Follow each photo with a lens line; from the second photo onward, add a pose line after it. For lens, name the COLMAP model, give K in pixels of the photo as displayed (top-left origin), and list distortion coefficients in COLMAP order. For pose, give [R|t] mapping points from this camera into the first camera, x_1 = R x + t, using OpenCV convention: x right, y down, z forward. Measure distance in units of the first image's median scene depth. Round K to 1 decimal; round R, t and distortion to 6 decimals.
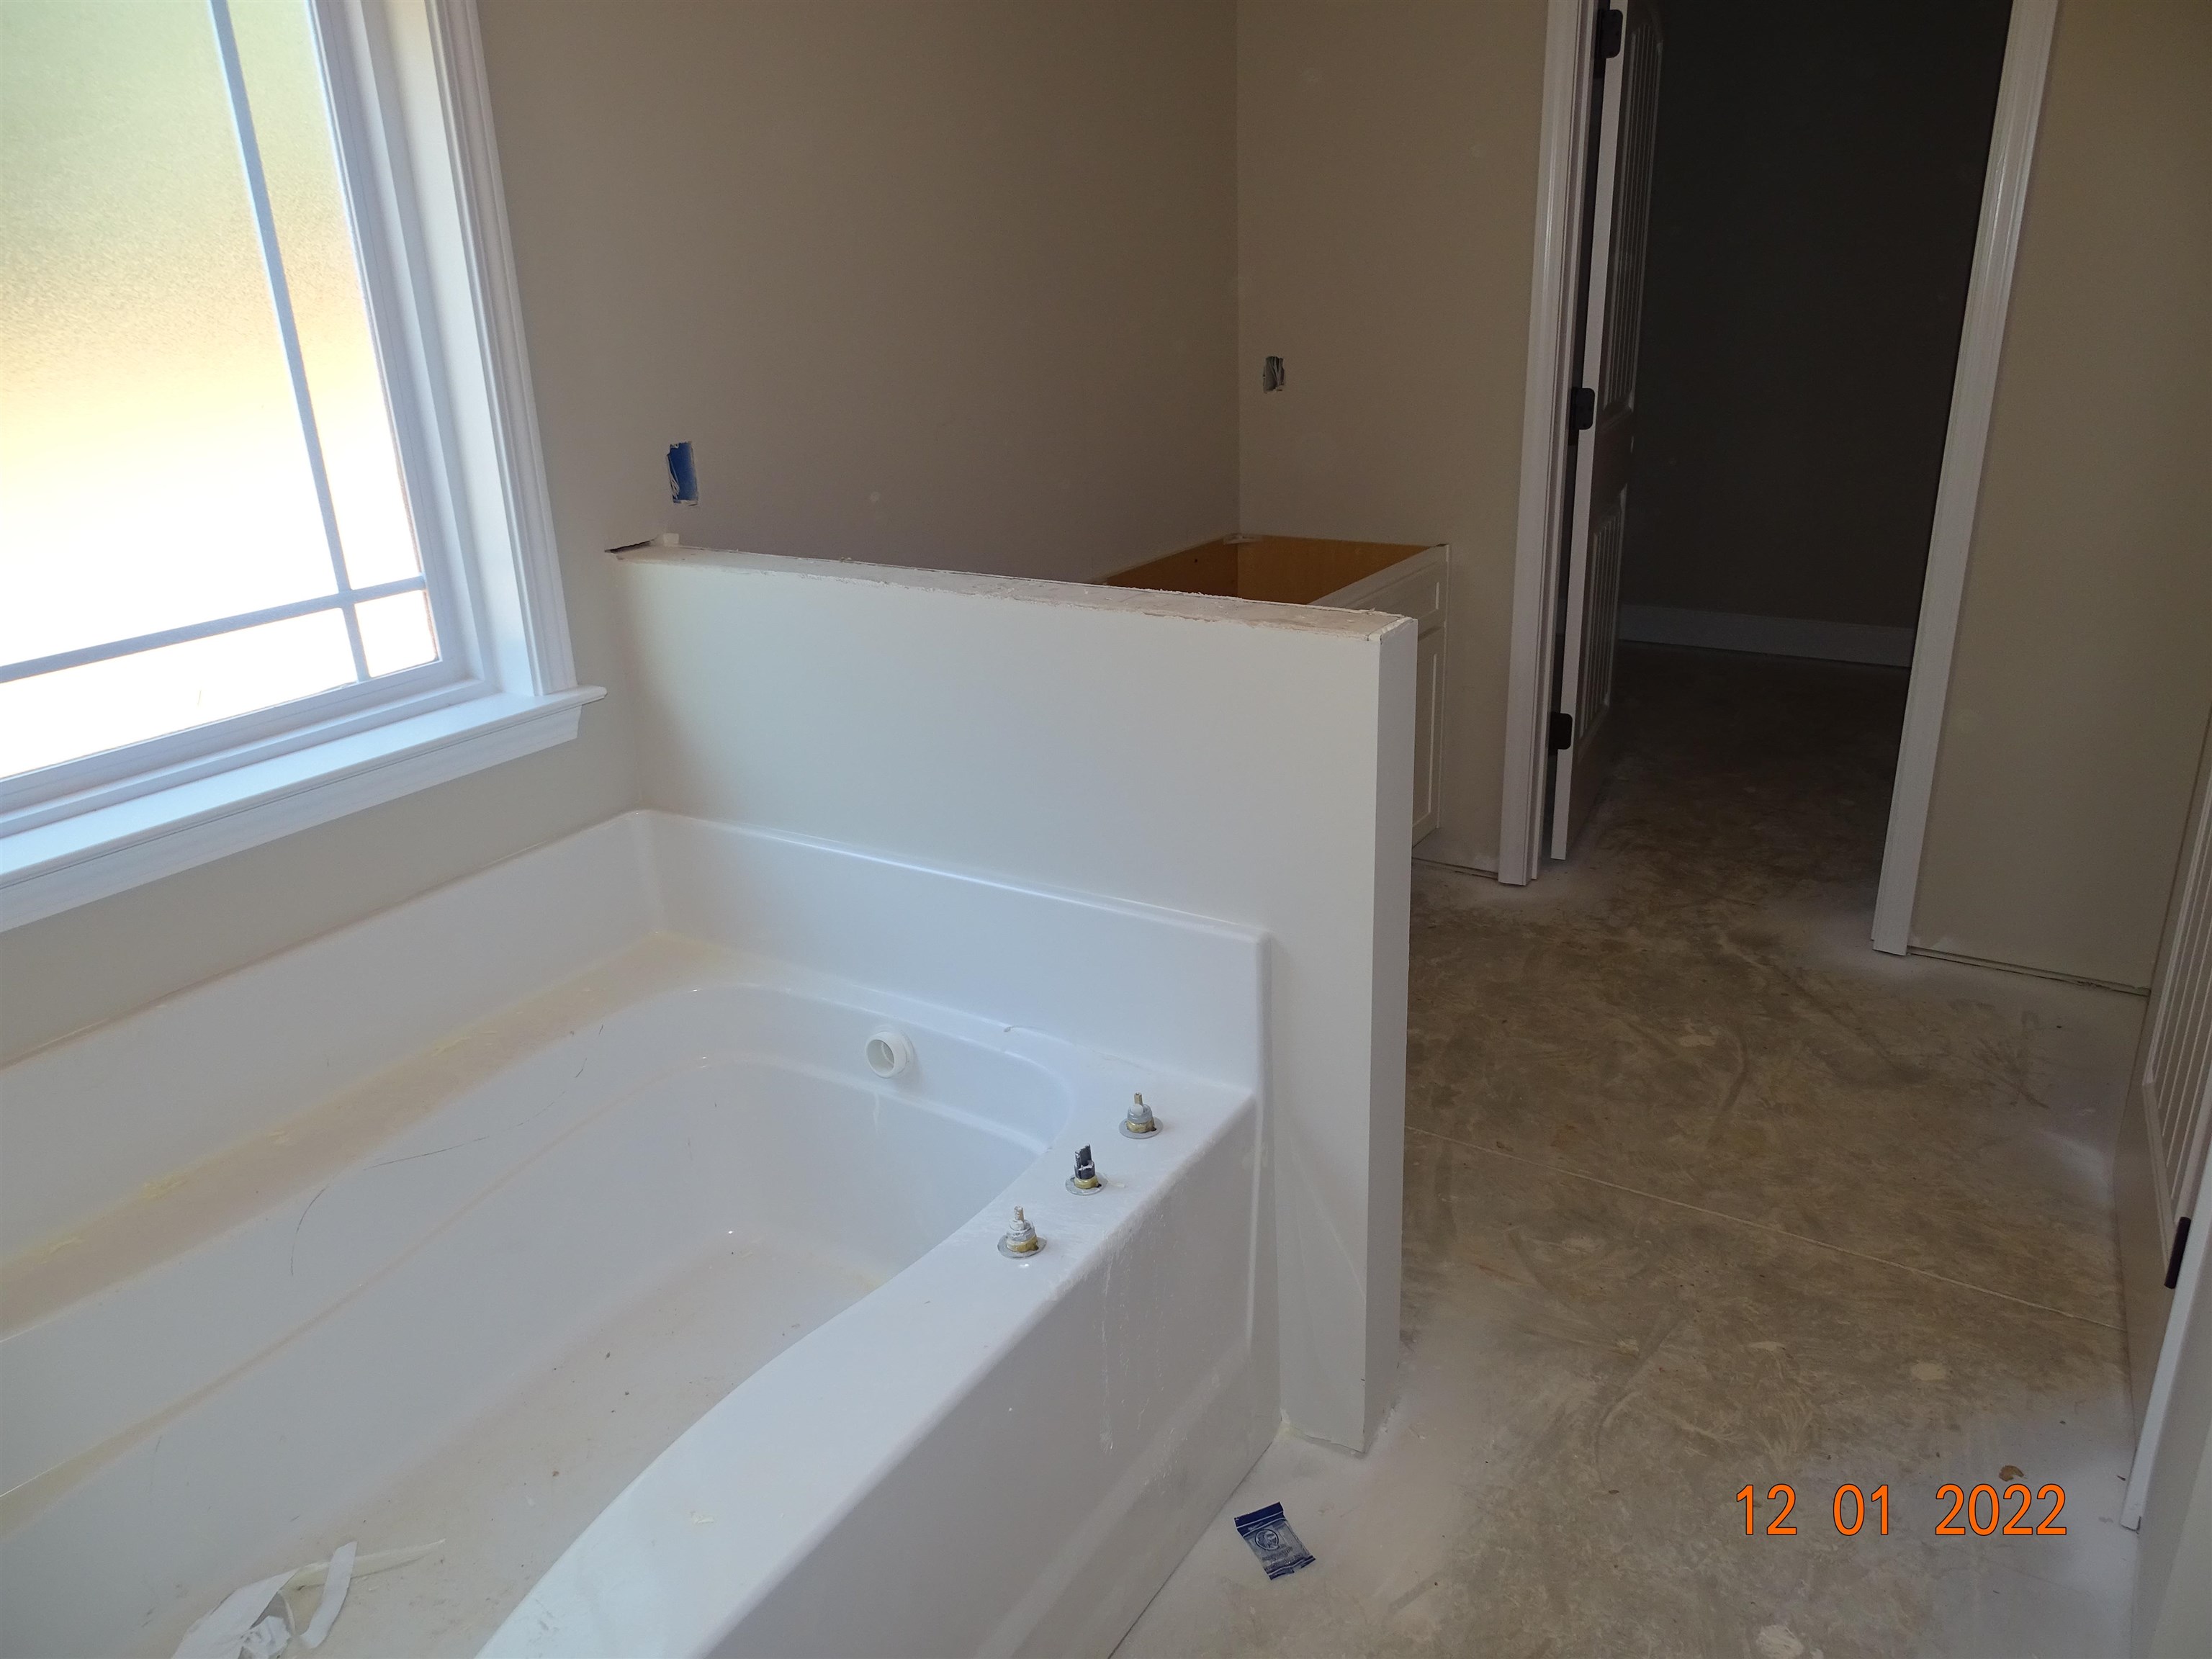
lens RADIAL K [[1570.6, 0, 1108.5], [0, 1570.6, 813.4], [0, 0, 1]] dist [-0.000289, -0.003968]
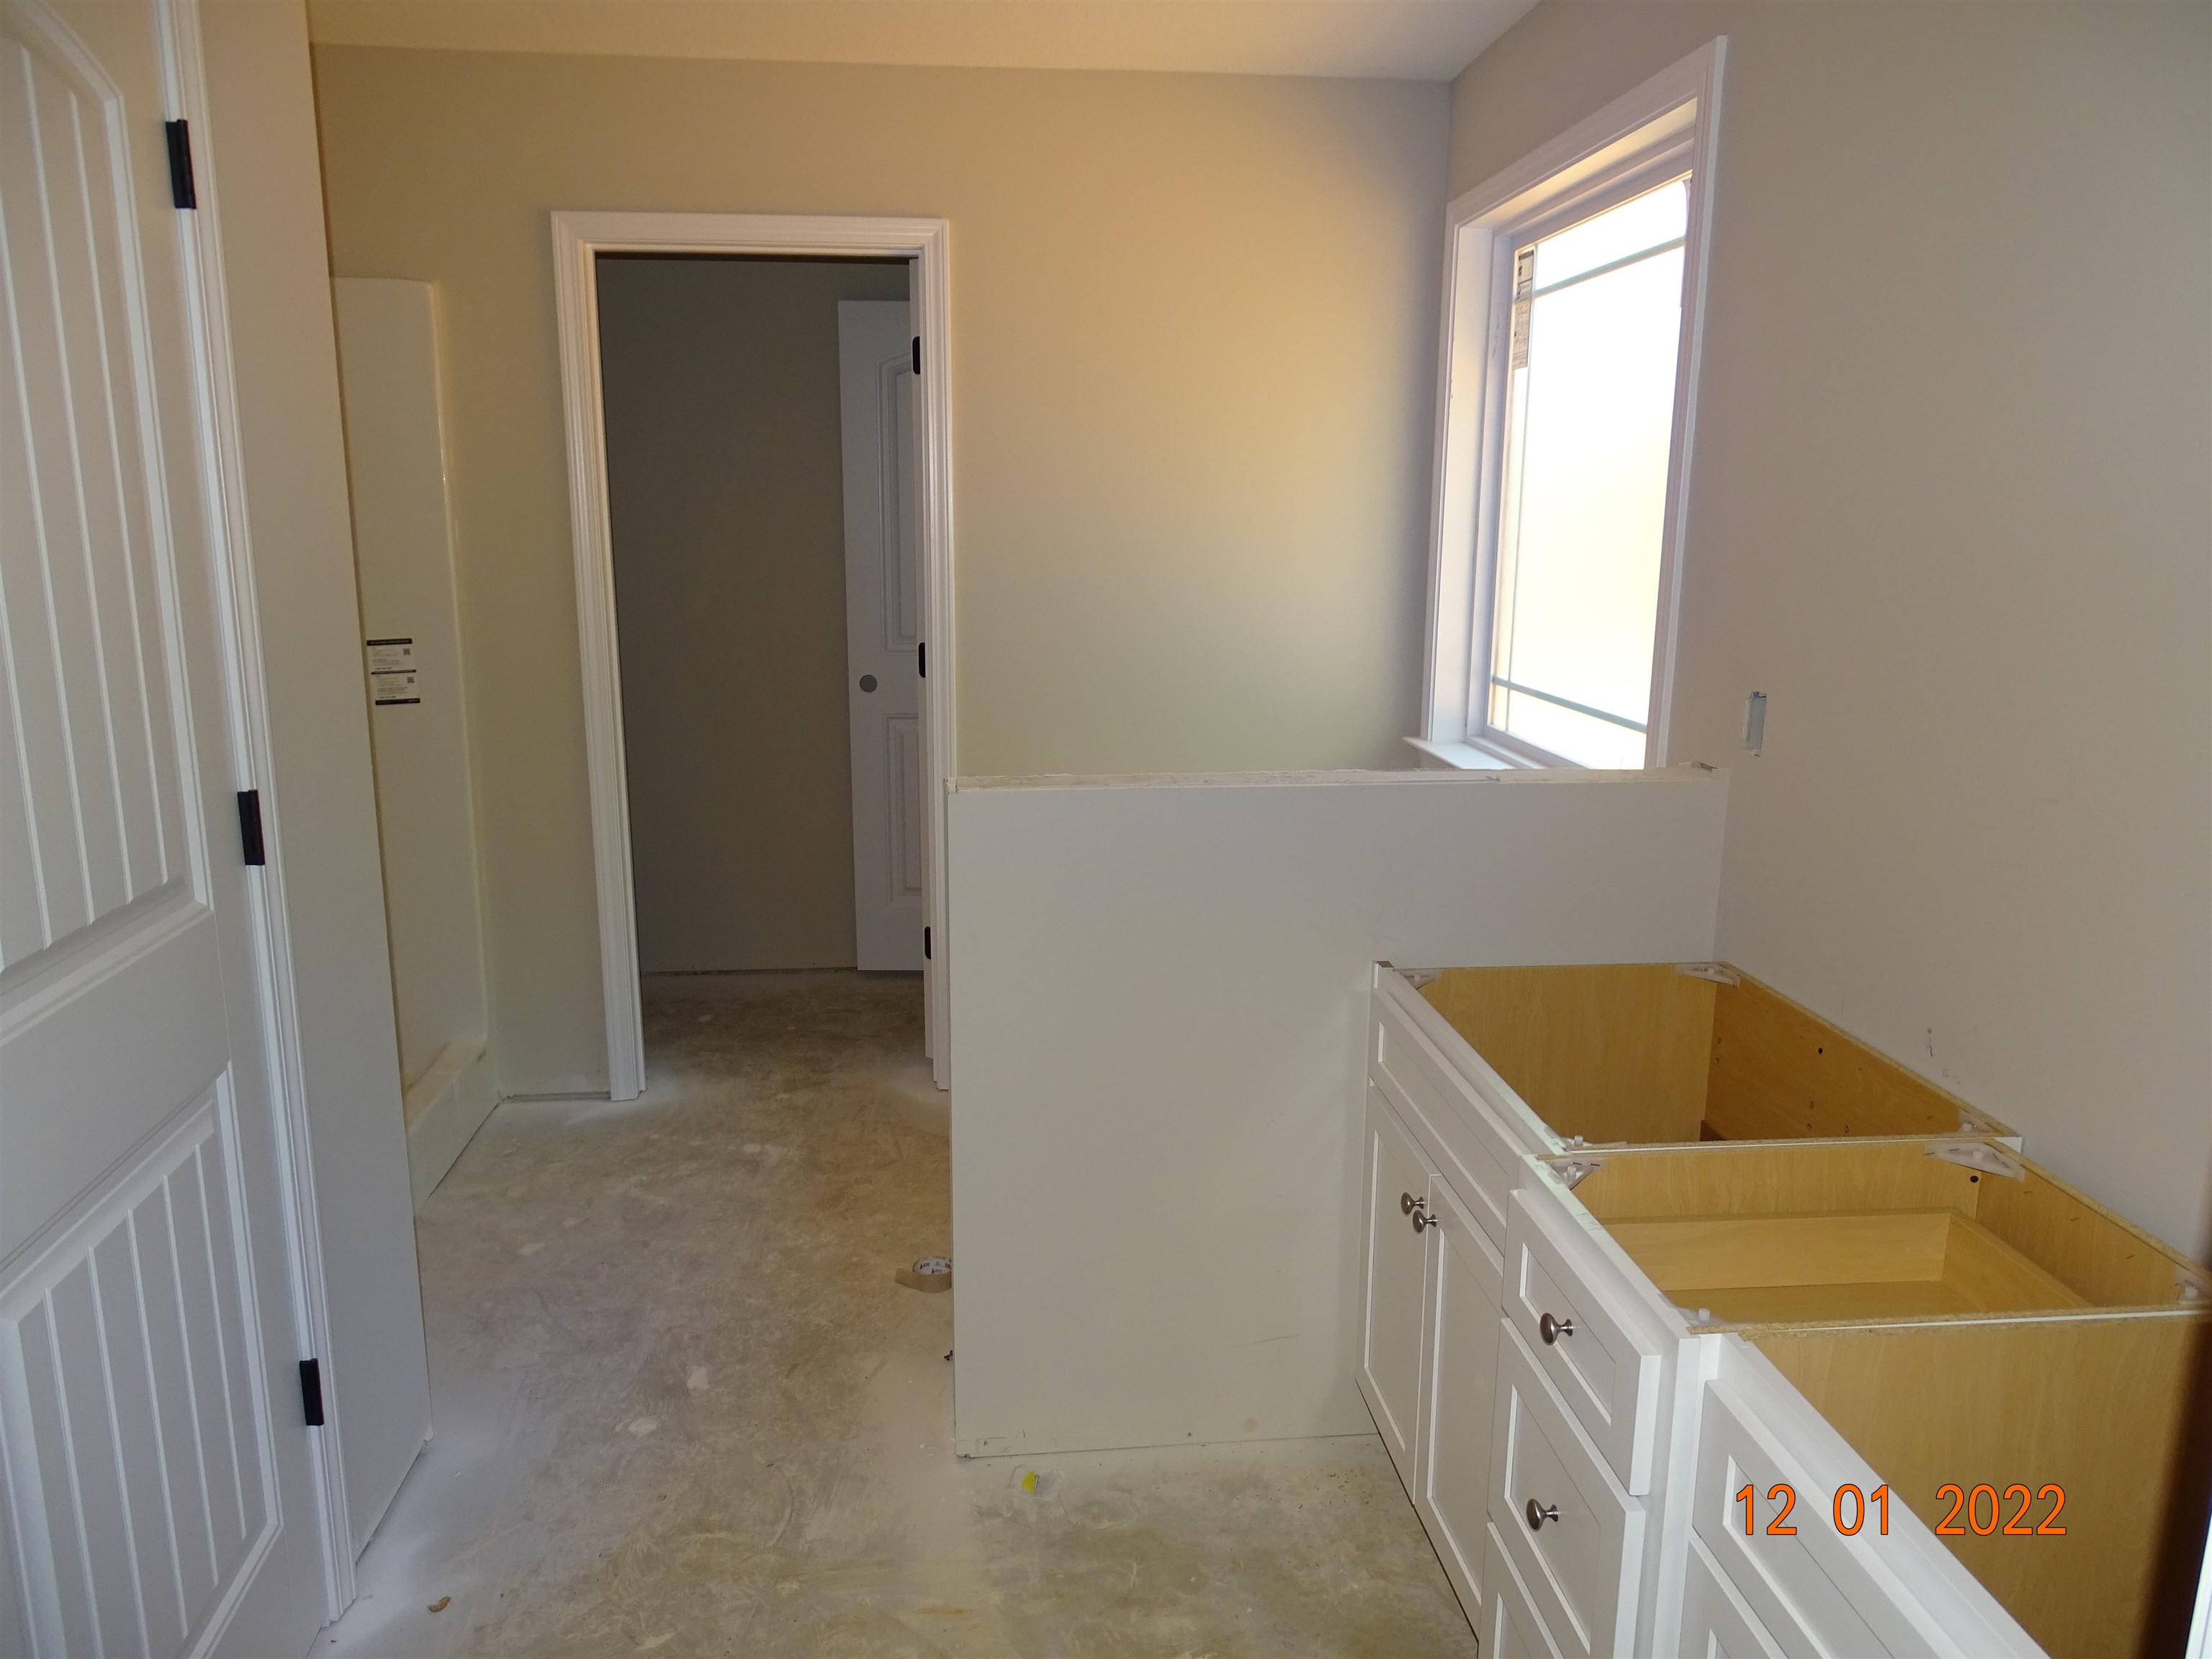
lens RADIAL K [[1570.6, 0, 1108.7], [0, 1570.6, 828.2], [0, 0, 1]] dist [-0.000289, -0.003968]
pose [[-0.790661, 0.155058, -0.592295, 0.689894], [-0.186513, 0.860419, 0.474229, -0.587472], [0.583154, 0.485424, -0.651379, 1.543134]]
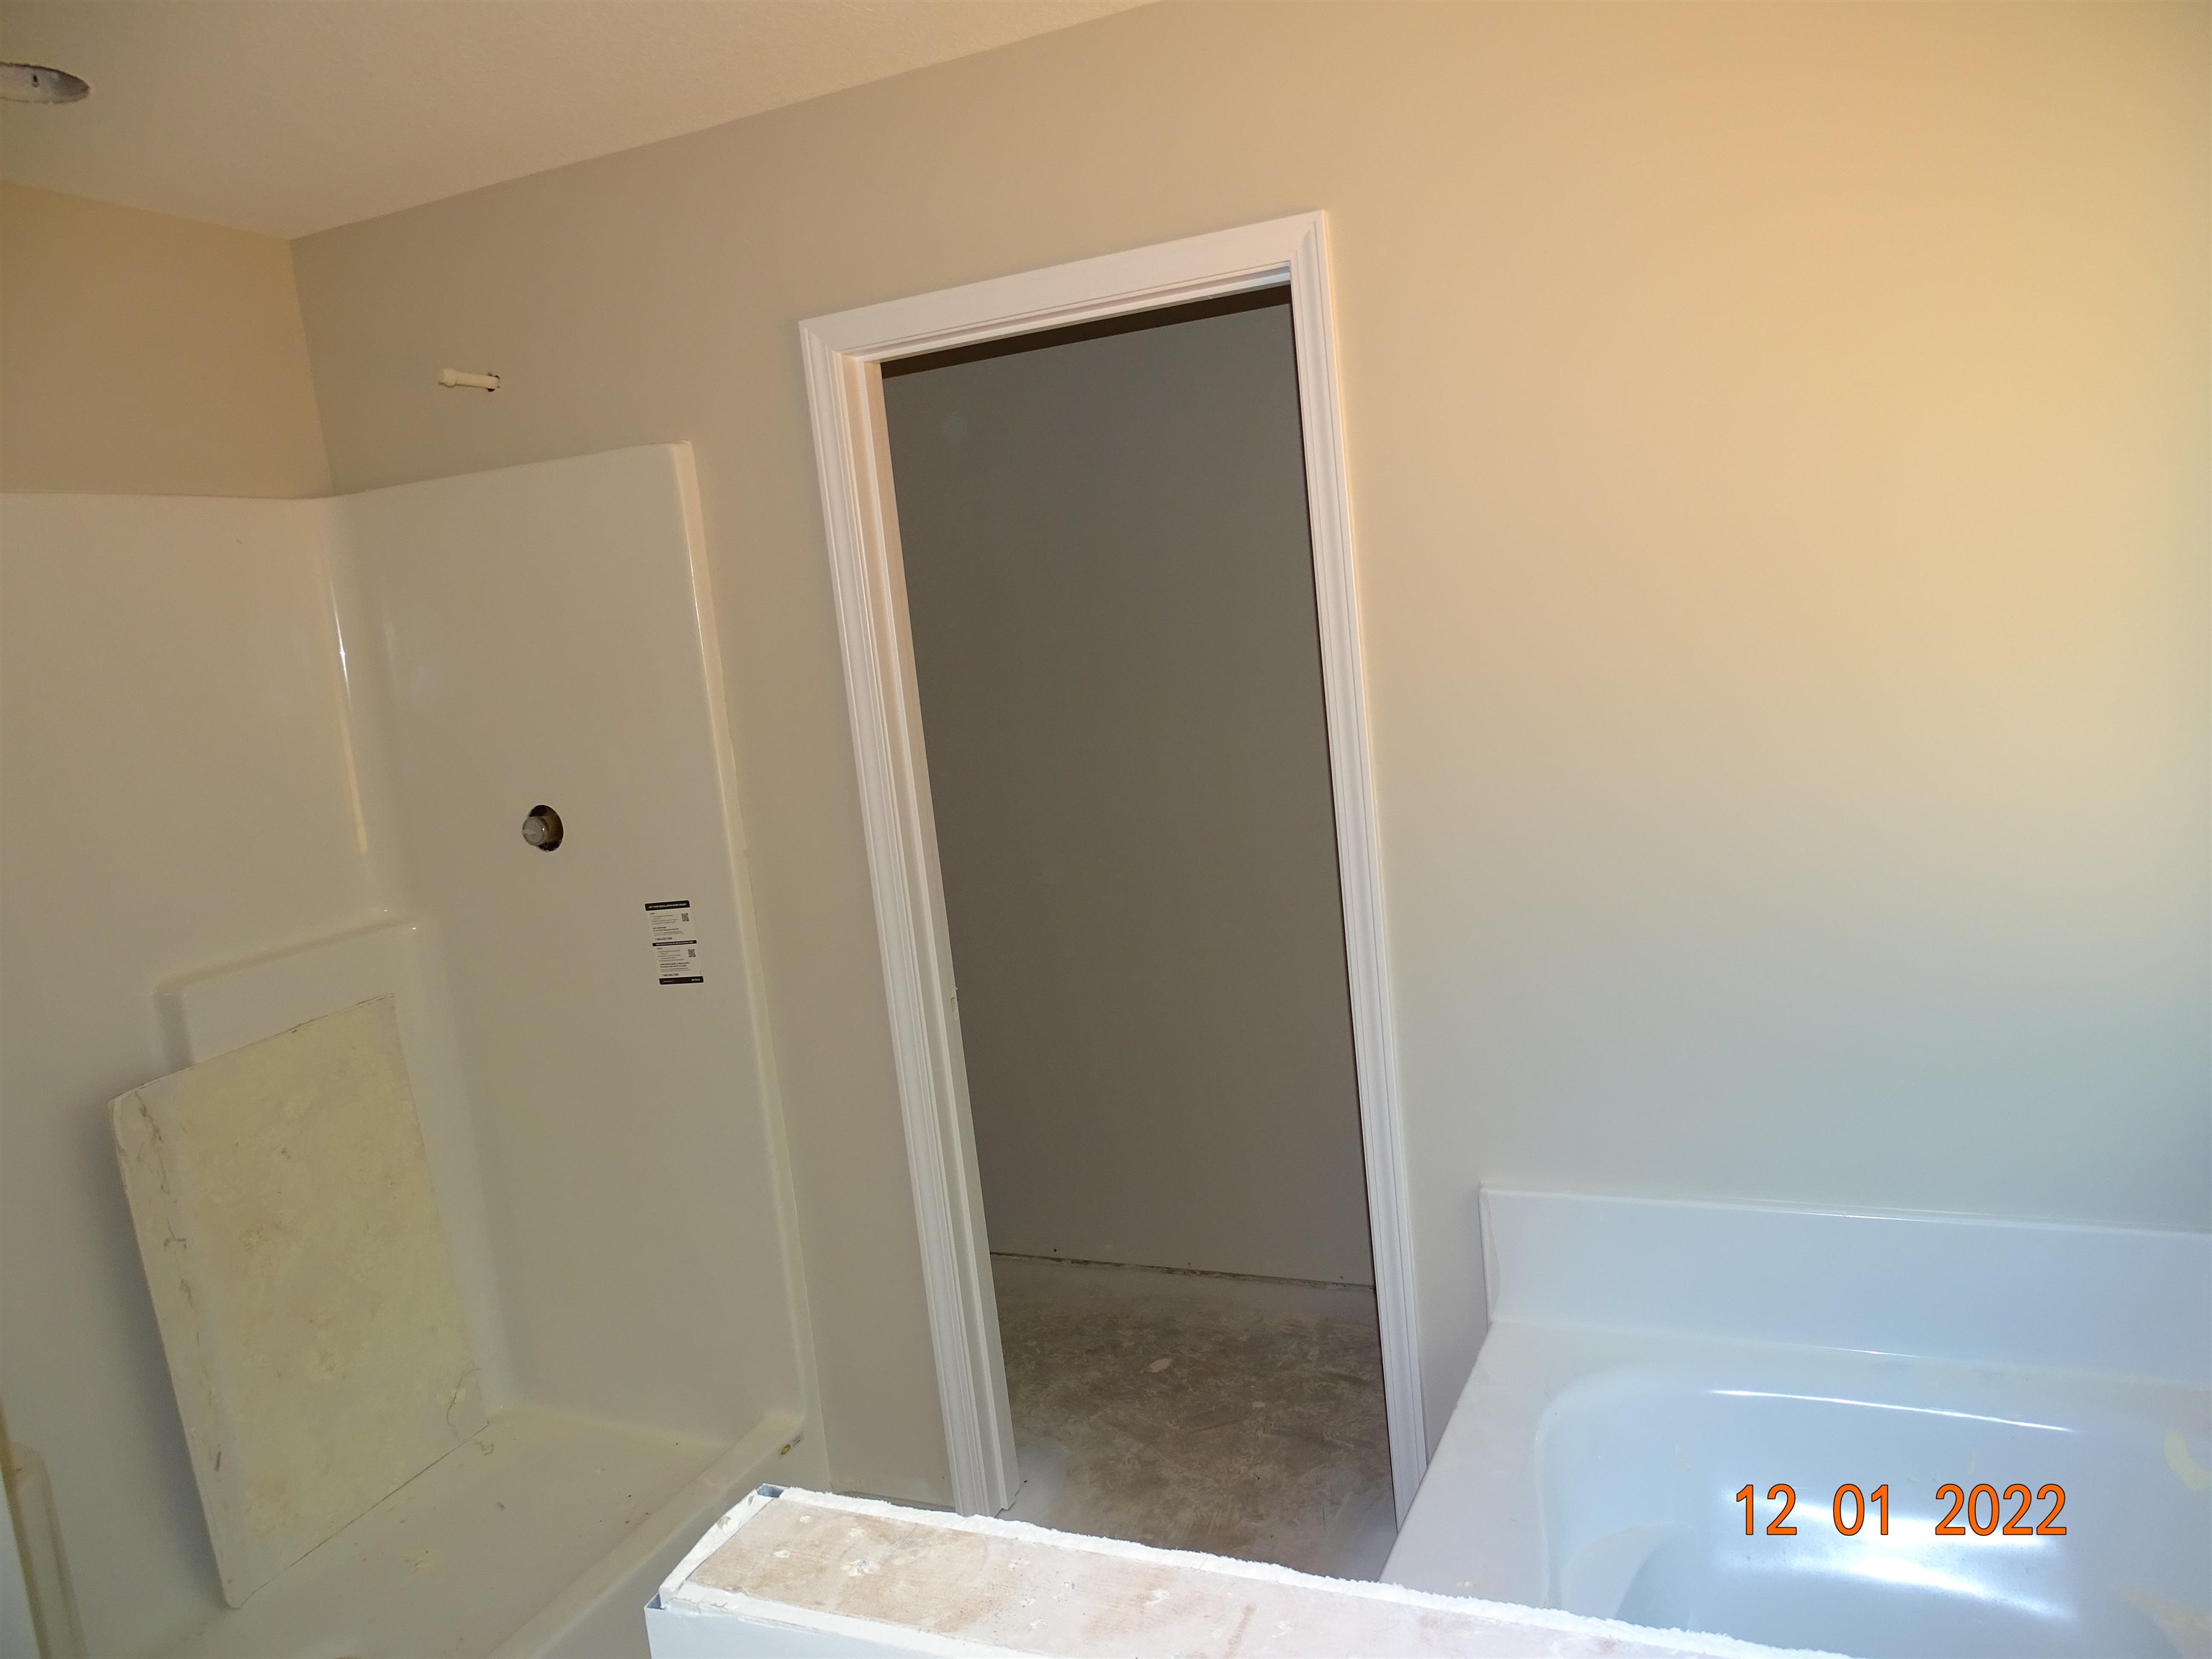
lens RADIAL K [[1570.6, 0, 1100.5], [0, 1570.6, 827.0], [0, 0, 1]] dist [-0.000289, -0.003968]
pose [[-0.981225, 0.153201, -0.117163, 0.081772], [0.082639, 0.882855, 0.462319, -0.454525], [0.174265, 0.443956, -0.878939, 1.099617]]
